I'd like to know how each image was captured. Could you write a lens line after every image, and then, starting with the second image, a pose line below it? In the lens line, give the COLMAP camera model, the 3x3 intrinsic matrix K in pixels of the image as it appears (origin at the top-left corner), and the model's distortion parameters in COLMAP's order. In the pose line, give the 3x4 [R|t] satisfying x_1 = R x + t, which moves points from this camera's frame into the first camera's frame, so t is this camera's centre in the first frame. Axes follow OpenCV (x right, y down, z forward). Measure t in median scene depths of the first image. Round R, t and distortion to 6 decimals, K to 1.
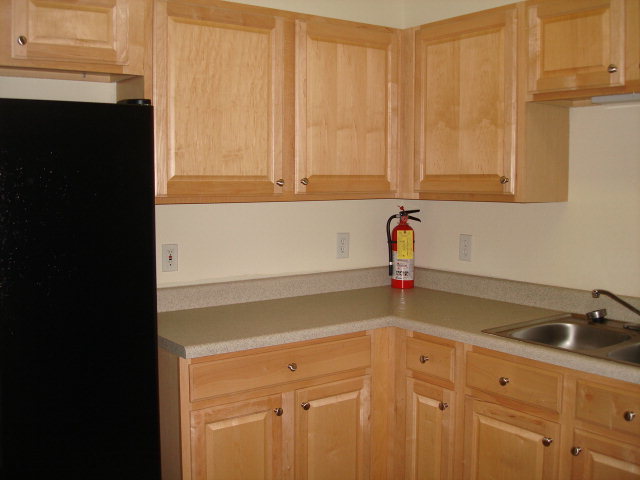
lens RADIAL K [[708.3, 0, 320.2], [0, 708.3, 239.2], [0, 0, 1]] dist [-0.125119, 0.000000]
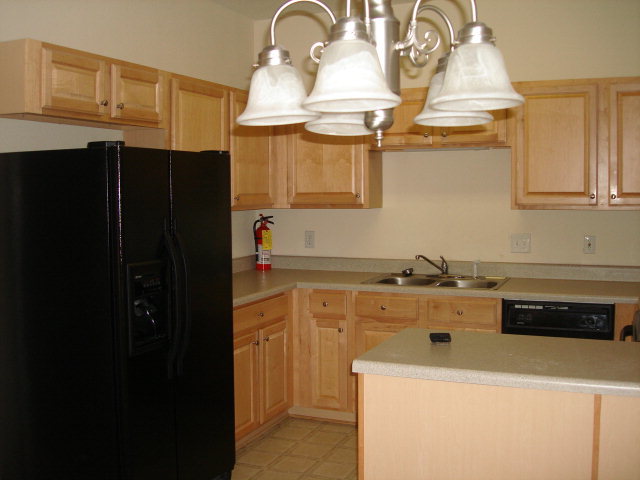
lens RADIAL K [[708.3, 0, 318.2], [0, 708.3, 241.3], [0, 0, 1]] dist [-0.125119, 0.000000]
pose [[0.865097, -0.043353, 0.499727, -0.642538], [0.050381, 0.998730, -0.000572, 0.021029], [-0.499067, 0.025672, 0.866183, -0.406620]]
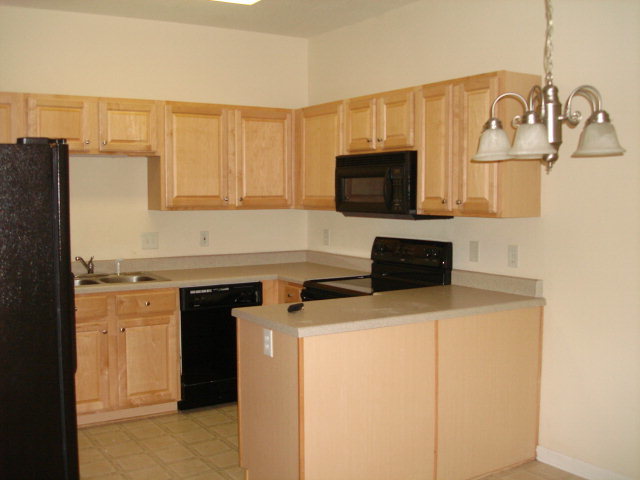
lens RADIAL K [[708.3, 0, 321.8], [0, 708.3, 235.2], [0, 0, 1]] dist [-0.125119, 0.000000]
pose [[0.033561, -0.060378, 0.997611, -1.630536], [0.077318, 0.995339, 0.057640, -0.072524], [-0.996441, 0.075199, 0.038073, 0.650906]]
